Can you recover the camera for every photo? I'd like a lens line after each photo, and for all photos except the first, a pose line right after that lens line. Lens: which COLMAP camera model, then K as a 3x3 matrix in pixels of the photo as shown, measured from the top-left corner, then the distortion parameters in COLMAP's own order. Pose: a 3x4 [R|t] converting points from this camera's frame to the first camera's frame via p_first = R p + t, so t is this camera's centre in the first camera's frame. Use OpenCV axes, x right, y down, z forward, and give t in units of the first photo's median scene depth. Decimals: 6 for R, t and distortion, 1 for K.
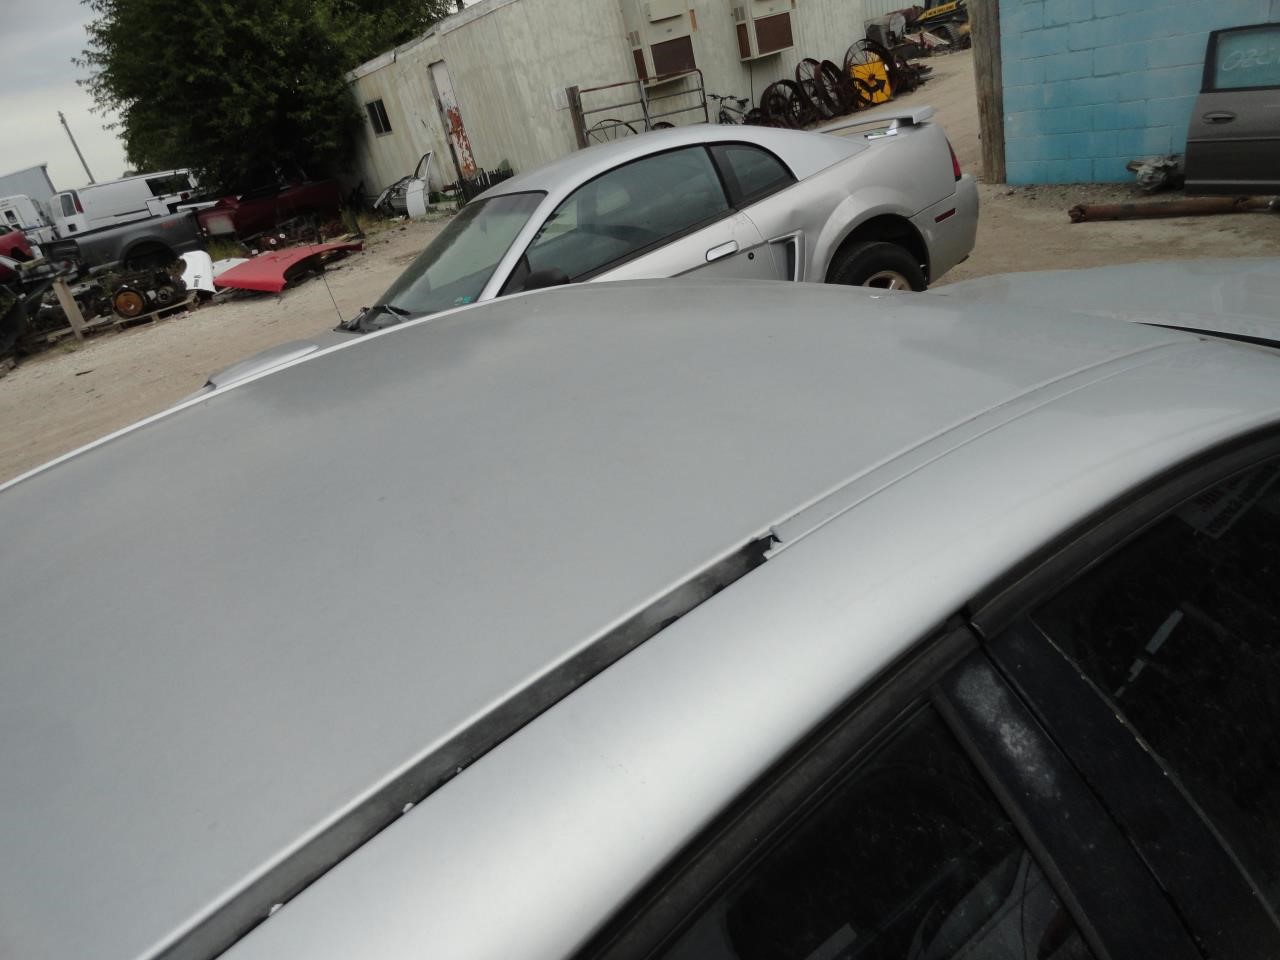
lens RADIAL K [[898.0, 0, 640.0], [0, 898.0, 480.0], [0, 0, 1]] dist [-0.004815, 0.003538]
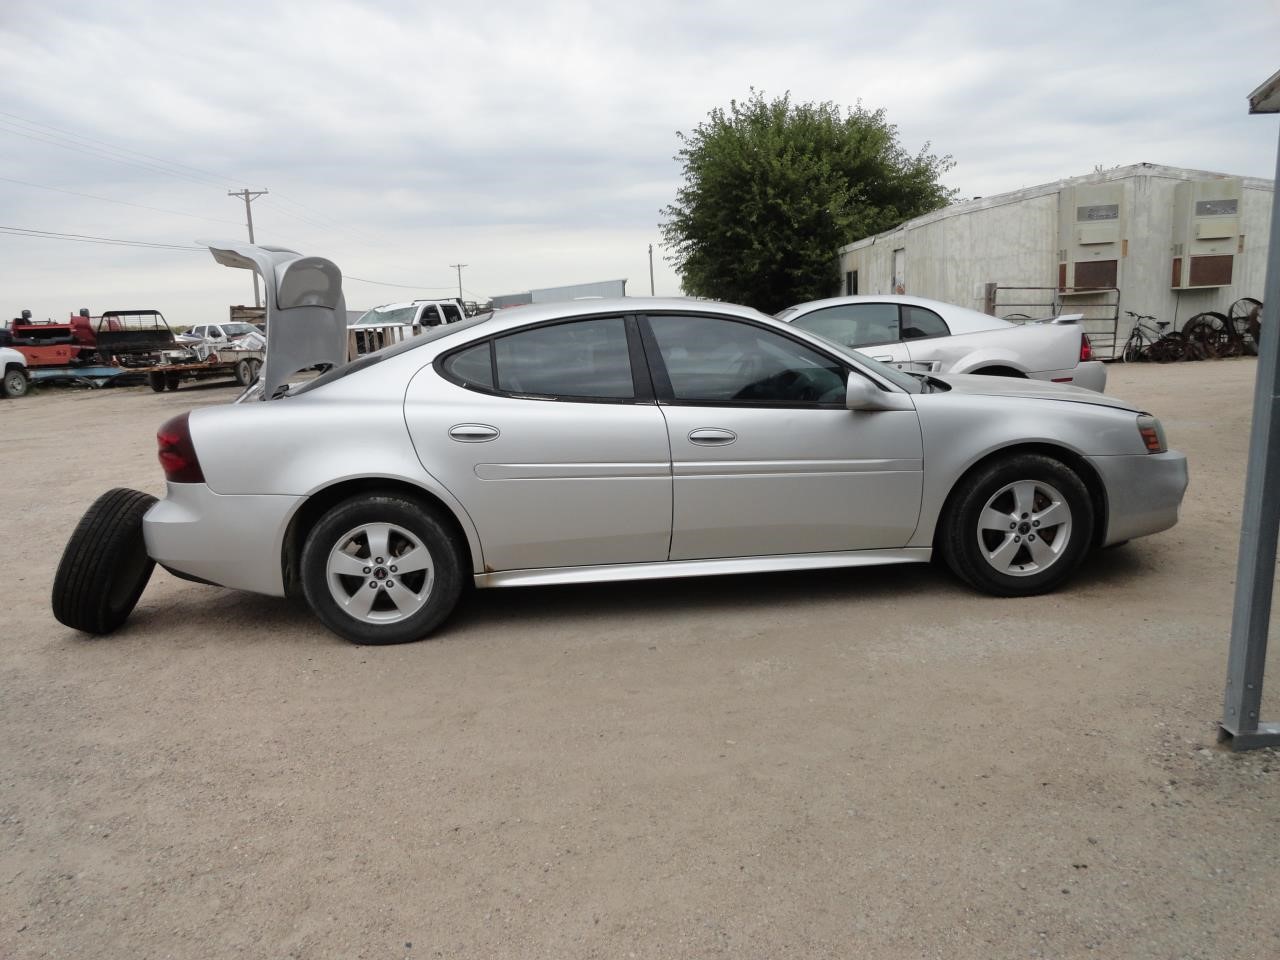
lens RADIAL K [[898.0, 0, 640.0], [0, 898.0, 480.0], [0, 0, 1]] dist [-0.004815, 0.003538]
pose [[0.837854, 0.269557, -0.474700, 0.148035], [-0.349467, 0.932894, -0.087075, 0.073172], [0.419373, 0.238848, 0.875830, -0.176745]]
